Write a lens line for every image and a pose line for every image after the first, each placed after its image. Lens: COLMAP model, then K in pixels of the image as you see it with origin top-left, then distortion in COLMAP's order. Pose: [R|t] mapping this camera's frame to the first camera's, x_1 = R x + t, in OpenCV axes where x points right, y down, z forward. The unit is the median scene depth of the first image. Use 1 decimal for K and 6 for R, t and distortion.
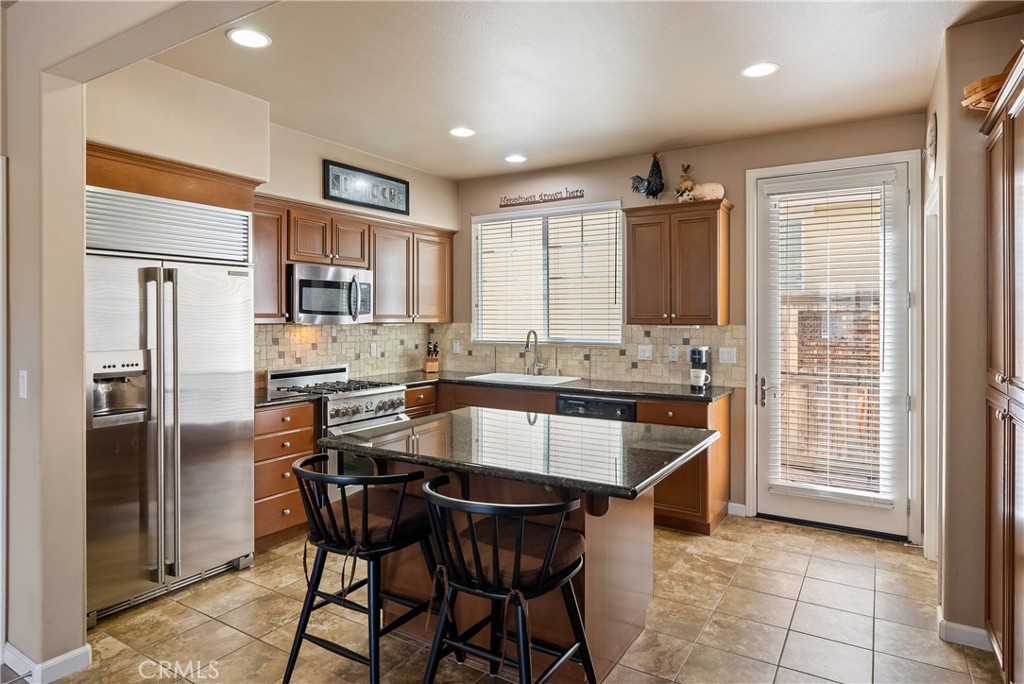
lens RADIAL K [[598.1, 0, 516.7], [0, 598.1, 318.1], [0, 0, 1]] dist [-0.005941, 0.003271]
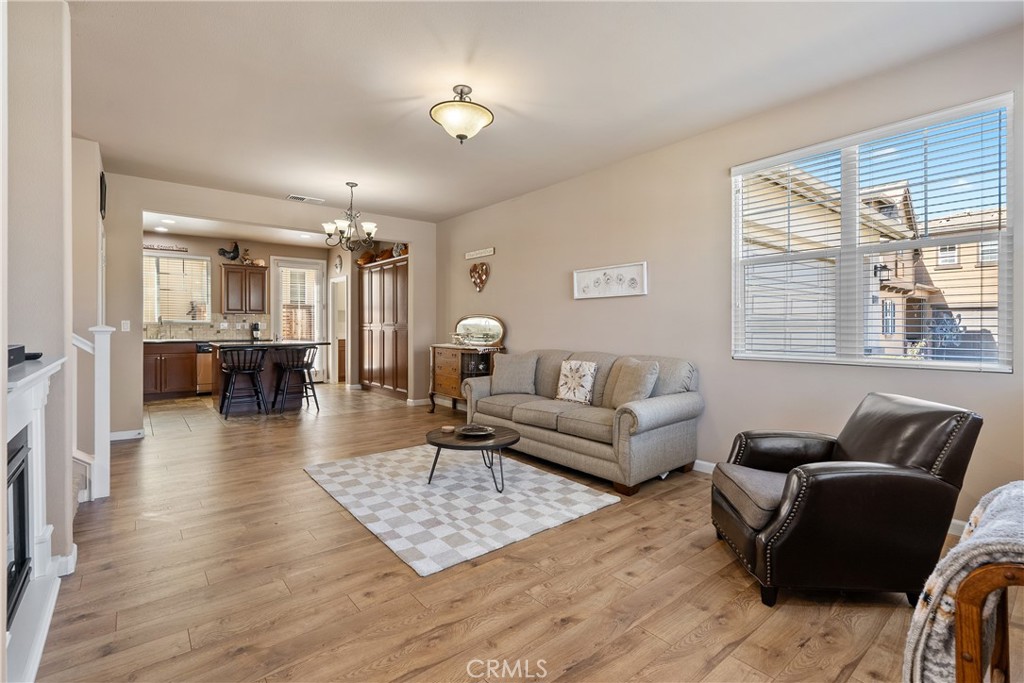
lens RADIAL K [[470.7, 0, 521.2], [0, 470.7, 327.4], [0, 0, 1]] dist [-0.007269, -0.000222]
pose [[0.314377, -0.002706, 0.949294, -1.082798], [0.001462, 0.999996, 0.002366, 0.057583], [-0.949297, 0.000644, 0.314380, -0.616626]]
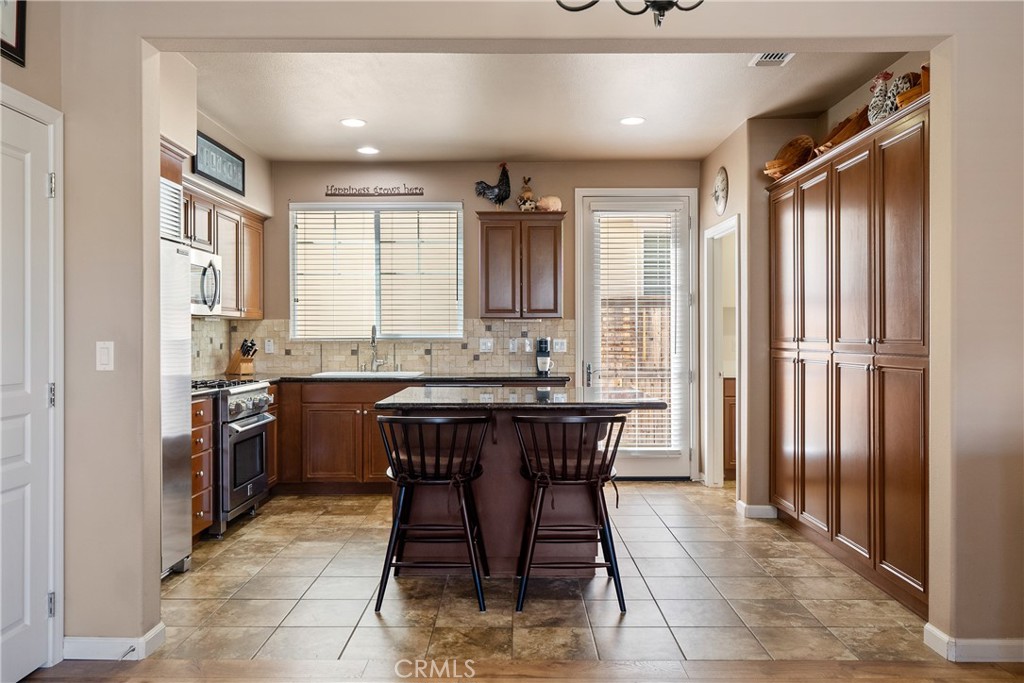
lens RADIAL K [[768.8, 0, 512.5], [0, 768.8, 339.0], [0, 0, 1]] dist [0.007120, 0.001341]
pose [[0.848696, -0.003162, 0.528872, -0.459862], [0.002208, 0.999995, 0.002436, 0.040669], [-0.528877, -0.000900, 0.848698, -0.197048]]
